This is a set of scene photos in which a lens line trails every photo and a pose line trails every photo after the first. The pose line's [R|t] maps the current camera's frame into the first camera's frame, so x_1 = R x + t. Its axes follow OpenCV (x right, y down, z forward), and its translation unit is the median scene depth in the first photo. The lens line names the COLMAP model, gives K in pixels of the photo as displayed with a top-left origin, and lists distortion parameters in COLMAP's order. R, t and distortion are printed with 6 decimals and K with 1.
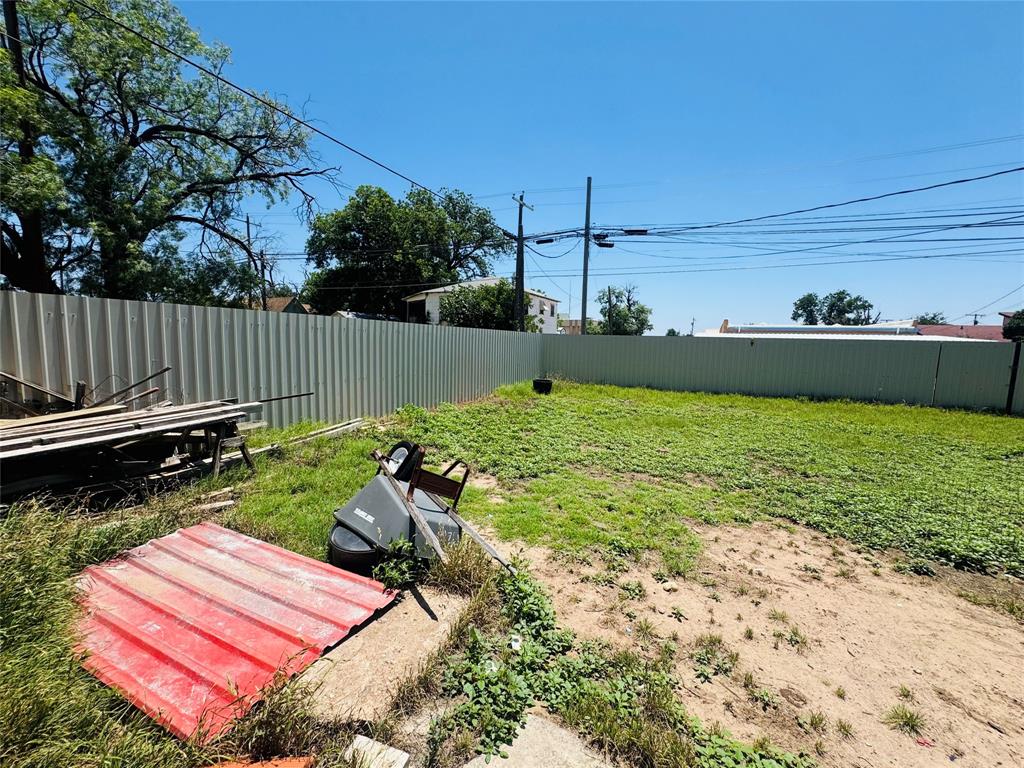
lens RADIAL K [[419.1, 0, 514.0], [0, 419.1, 385.8], [0, 0, 1]] dist [-0.000915, 0.000116]
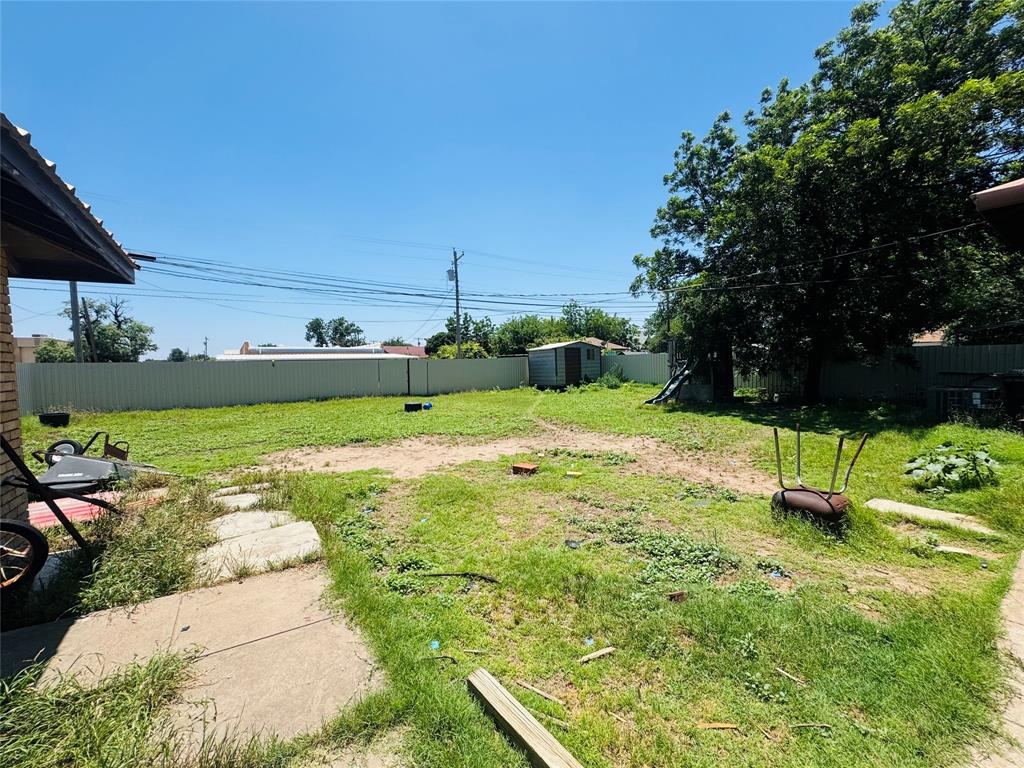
lens RADIAL K [[419.1, 0, 514.0], [0, 419.1, 385.8], [0, 0, 1]] dist [-0.000915, 0.000116]
pose [[0.510069, -0.083361, 0.856085, -0.660868], [0.120873, 0.992363, 0.024614, 0.086309], [-0.851598, 0.090923, 0.516249, -1.173900]]
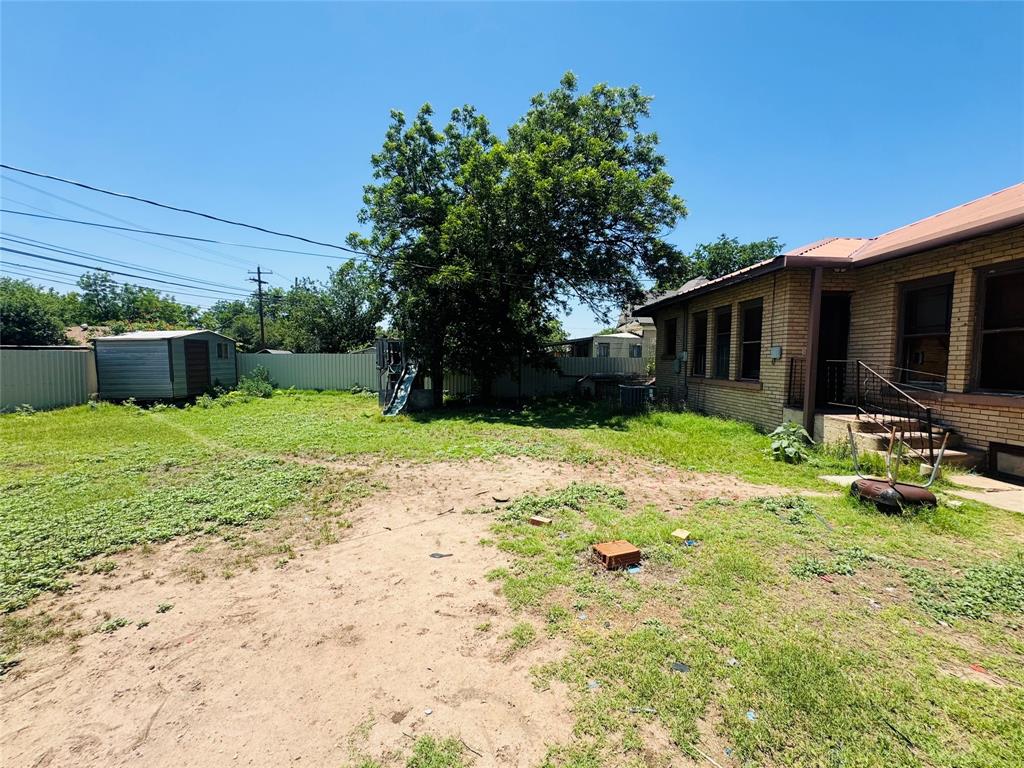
lens RADIAL K [[408.1, 0, 512.0], [0, 408.1, 384.0], [0, 0, 1]] dist [-0.001614, -0.000015]
pose [[-0.446730, -0.076273, 0.891412, 0.054271], [0.074137, 0.989777, 0.121844, -0.035295], [-0.891592, 0.120518, -0.436508, 0.177337]]
